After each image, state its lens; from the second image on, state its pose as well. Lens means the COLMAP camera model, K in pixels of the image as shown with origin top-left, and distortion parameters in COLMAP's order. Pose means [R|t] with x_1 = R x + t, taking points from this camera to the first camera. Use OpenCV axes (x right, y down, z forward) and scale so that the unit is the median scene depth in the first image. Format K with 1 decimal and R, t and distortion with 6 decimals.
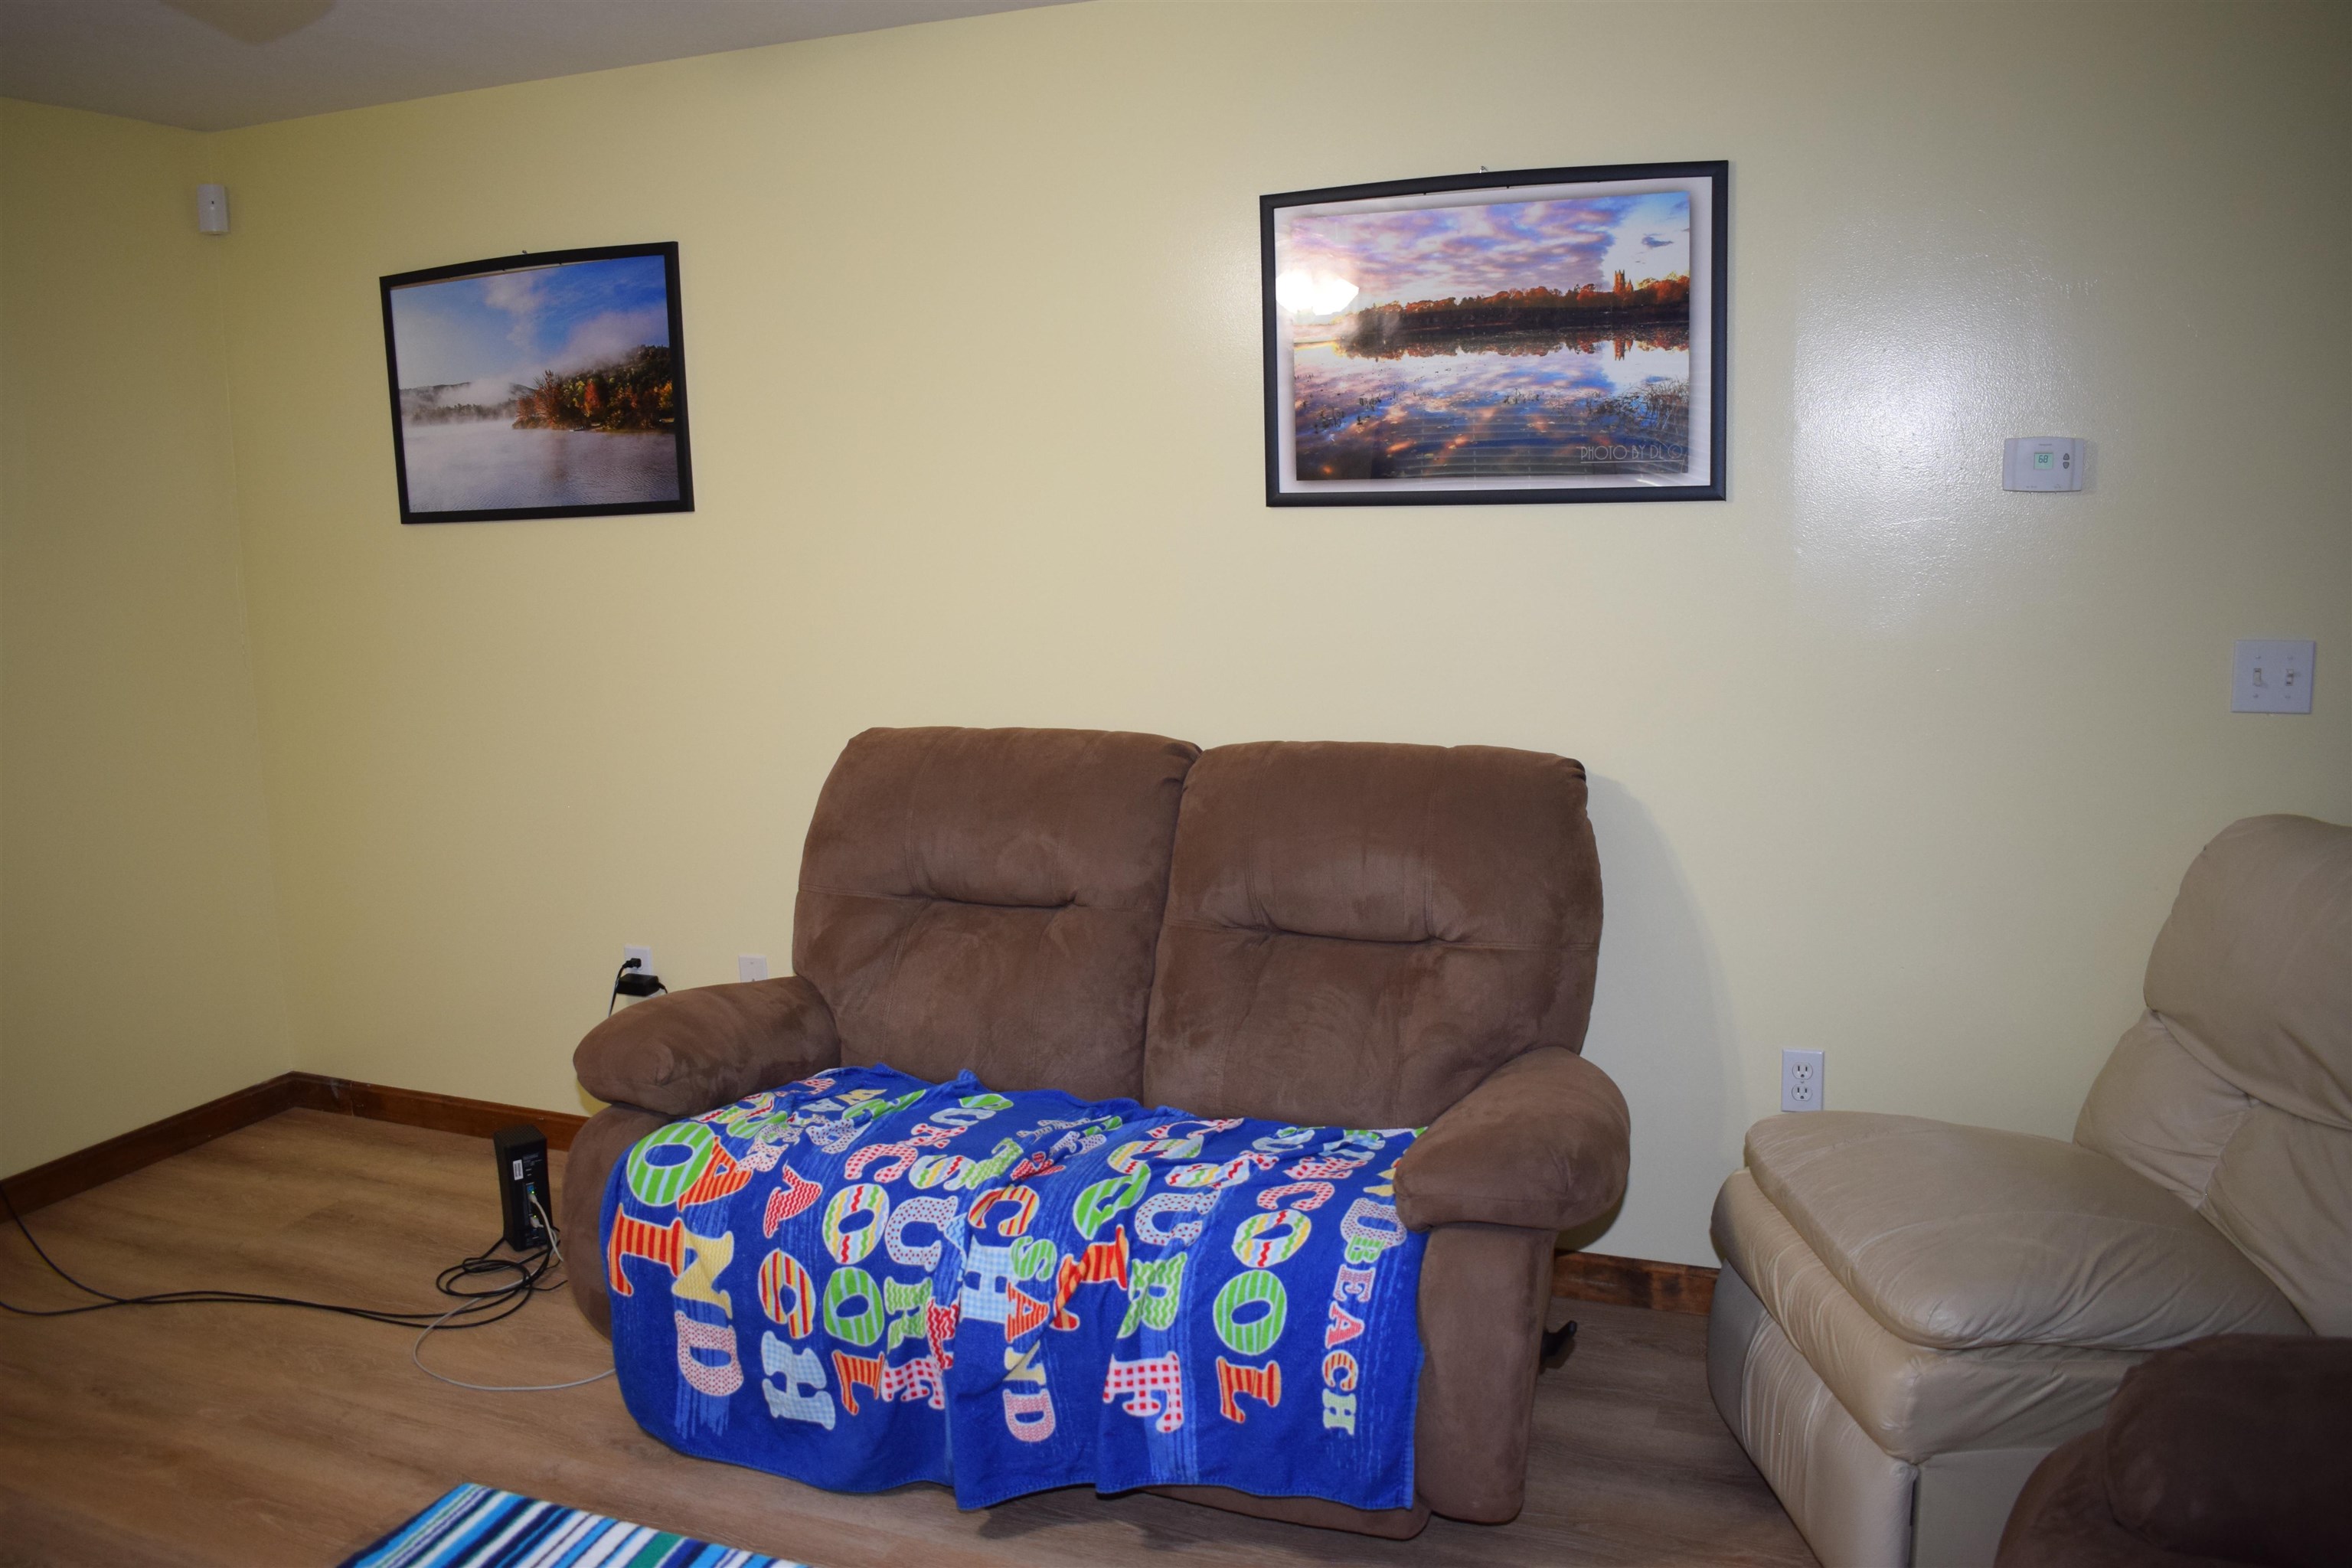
lens RADIAL K [[1831.2, 0, 1186.2], [0, 1831.2, 777.1], [0, 0, 1]] dist [-0.095829, 0.015785]
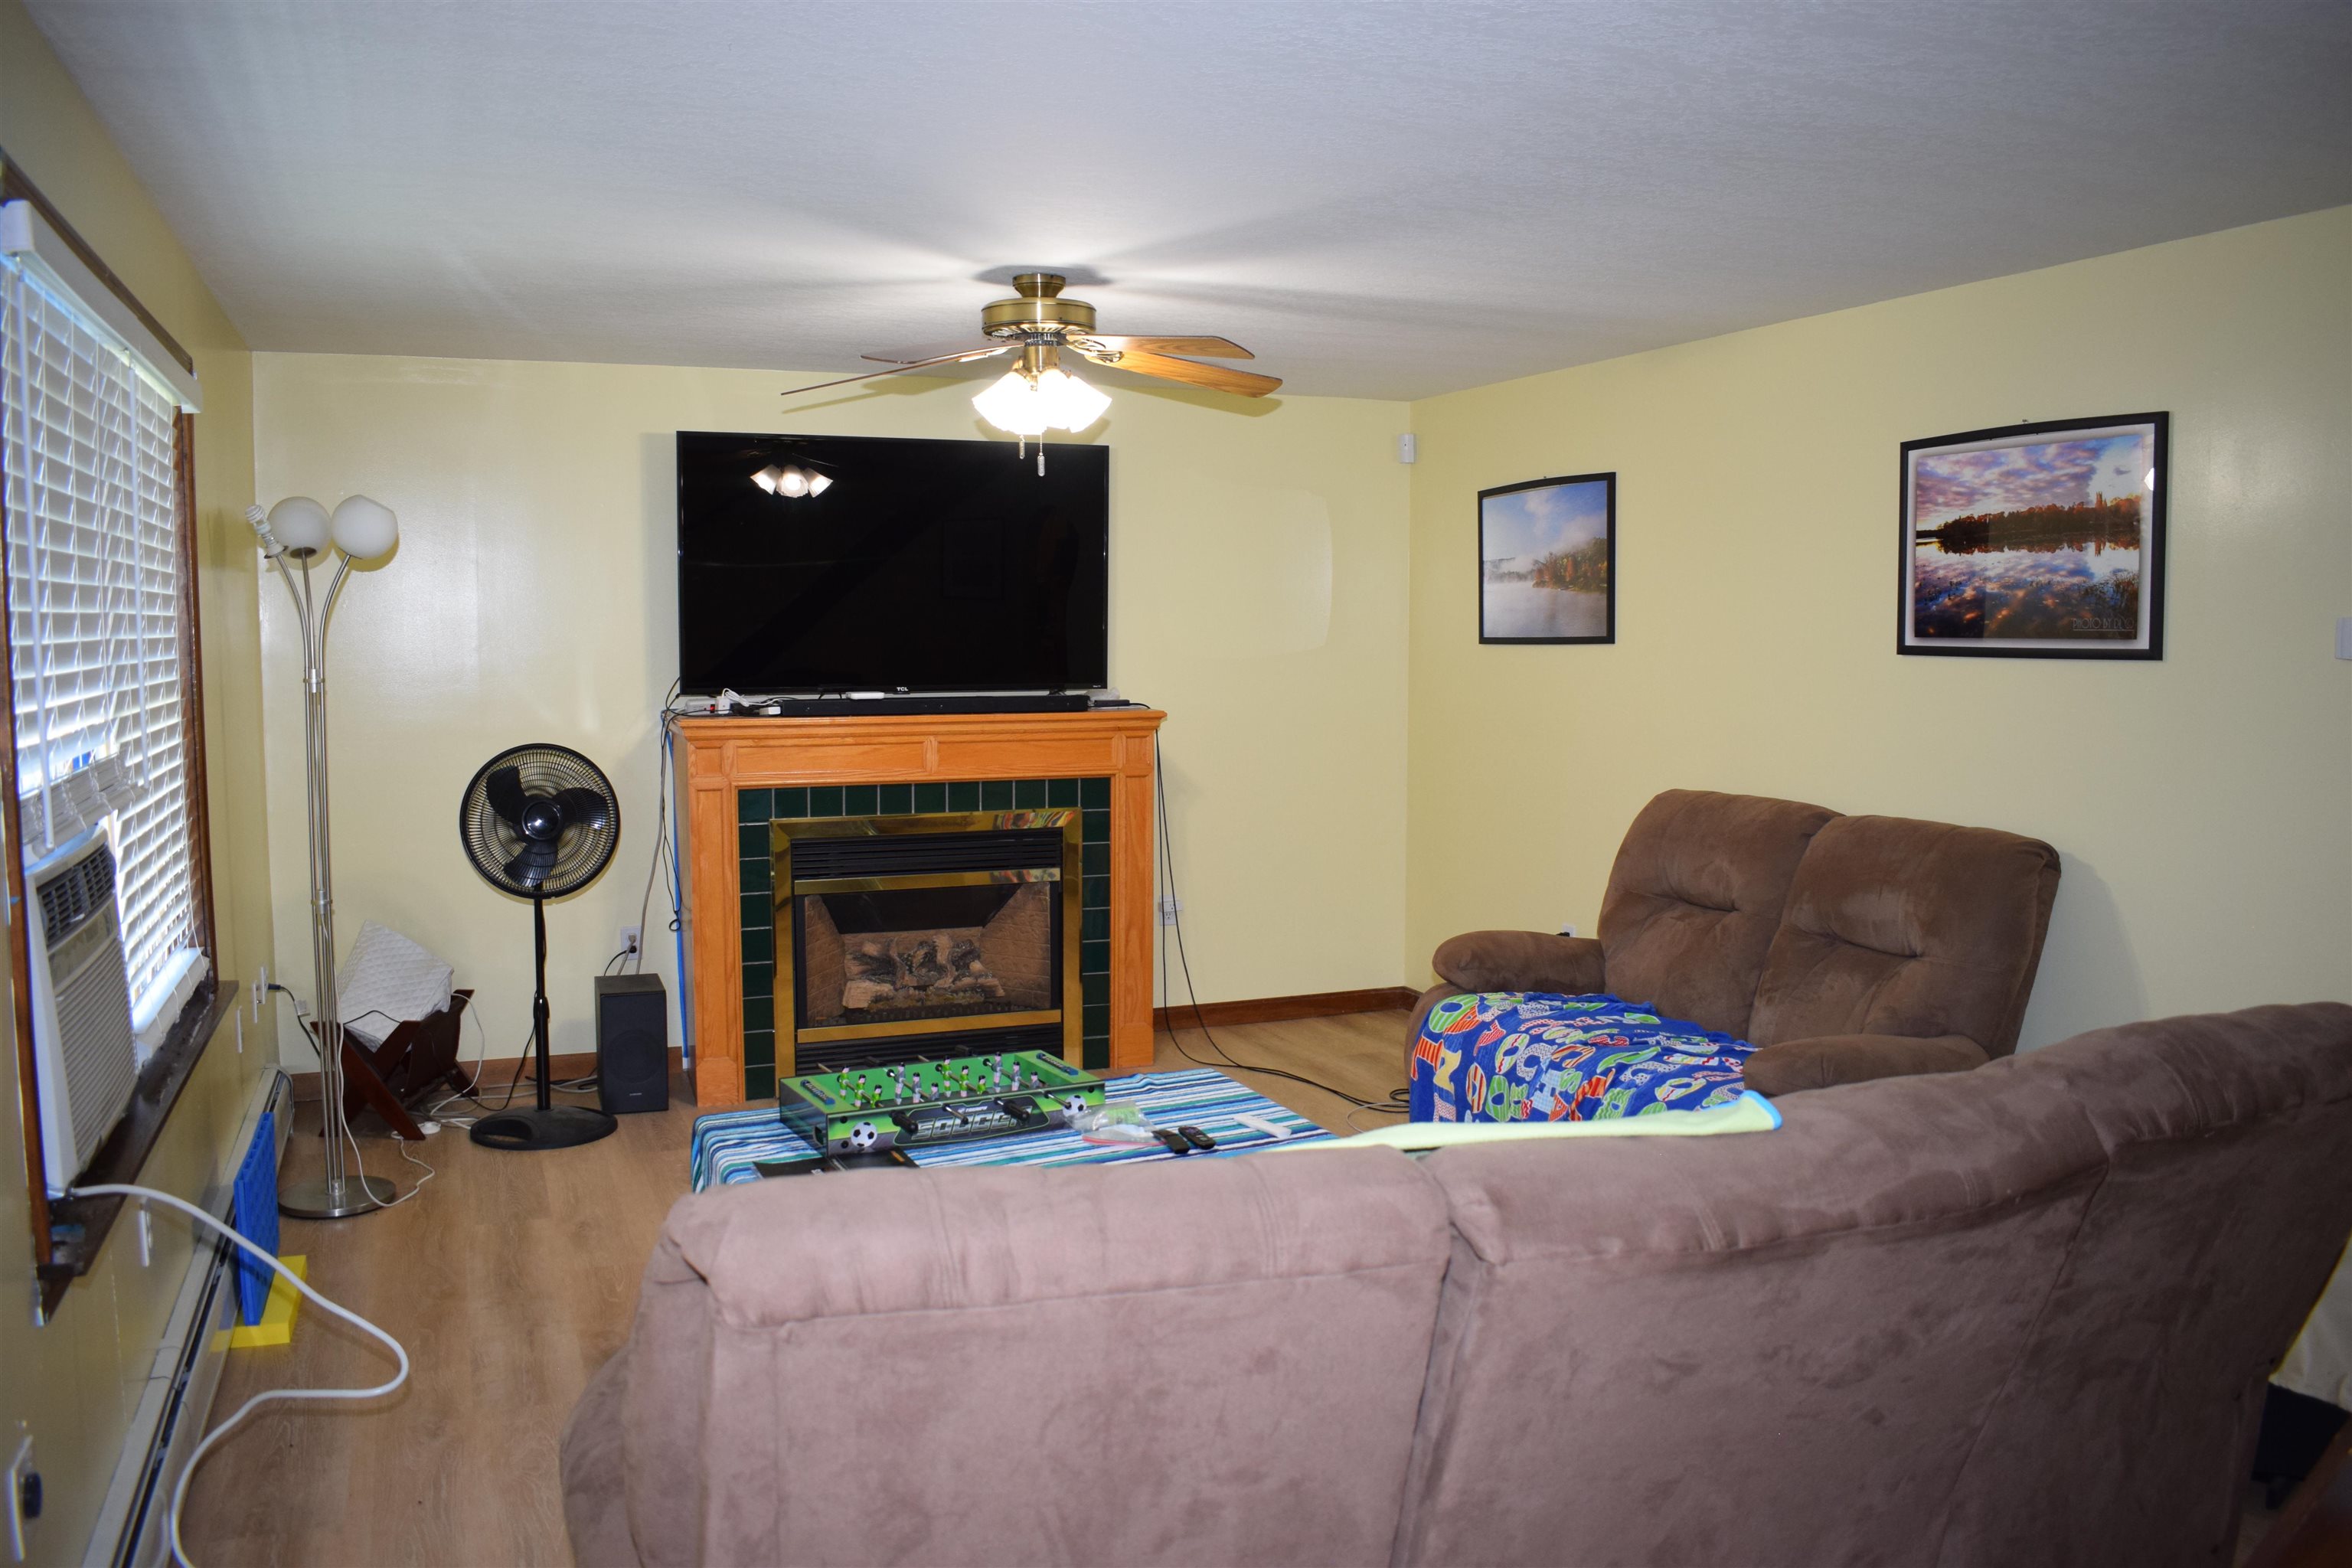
lens RADIAL K [[1831.2, 0, 1164.1], [0, 1831.2, 772.9], [0, 0, 1]] dist [-0.095829, 0.015785]
pose [[0.691127, 0.079719, -0.718323, 0.687107], [-0.129149, 0.991523, -0.014220, 0.040195], [0.711101, 0.102598, 0.695564, -0.398651]]
